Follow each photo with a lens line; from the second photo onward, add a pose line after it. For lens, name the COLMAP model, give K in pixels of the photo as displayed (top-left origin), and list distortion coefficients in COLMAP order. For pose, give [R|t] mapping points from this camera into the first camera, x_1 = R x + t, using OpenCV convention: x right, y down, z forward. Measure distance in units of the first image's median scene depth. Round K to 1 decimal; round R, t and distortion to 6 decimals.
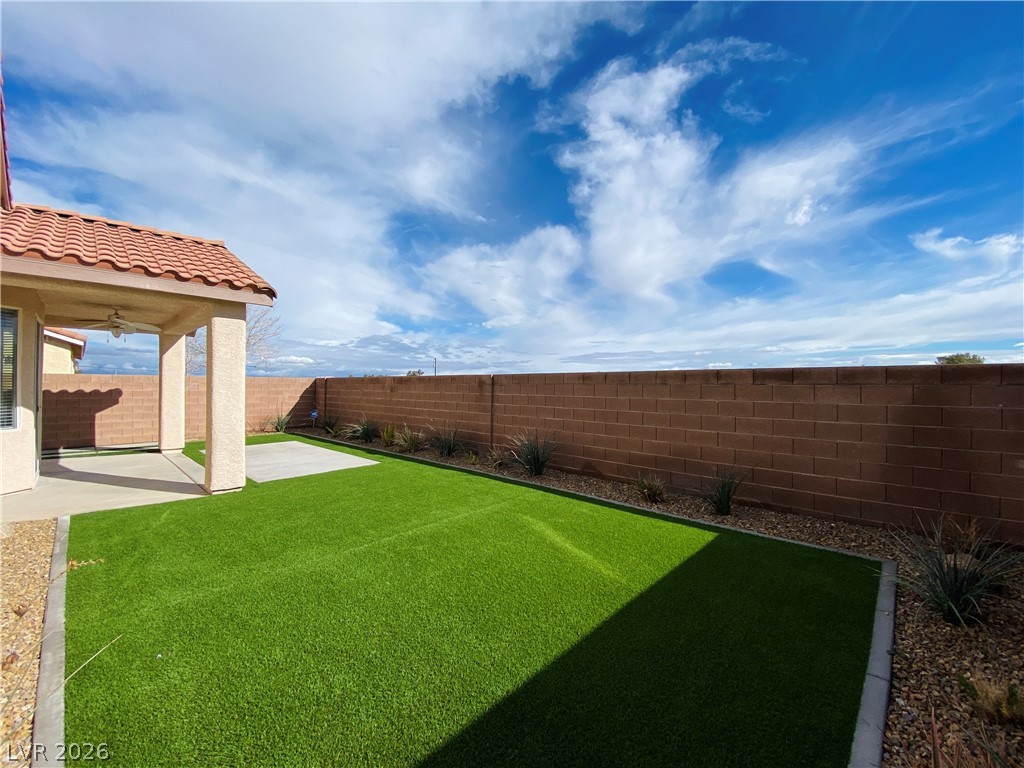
lens RADIAL K [[420.1, 0, 512.0], [0, 420.1, 384.0], [0, 0, 1]] dist [0.031506, -0.020254]
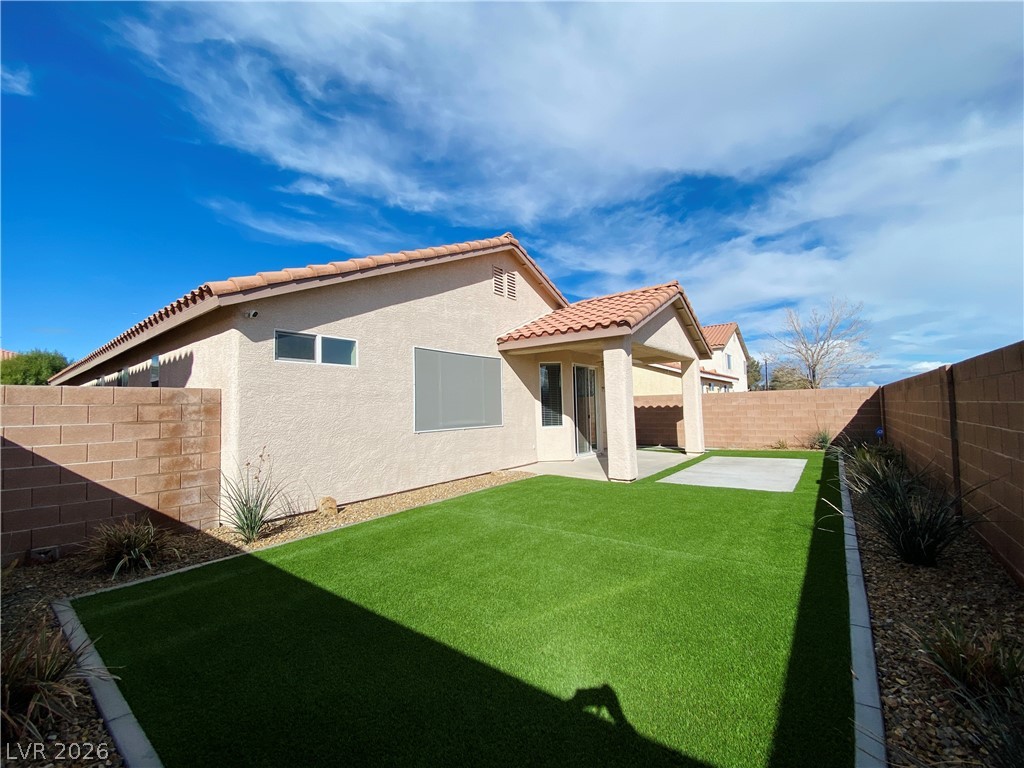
lens RADIAL K [[412.6, 0, 512.0], [0, 412.6, 384.0], [0, 0, 1]] dist [0.012249, -0.018713]
pose [[0.109661, -0.066380, -0.991750, 0.243373], [0.027186, 0.997595, -0.063765, 0.011246], [0.993597, -0.019969, 0.111202, 0.226590]]
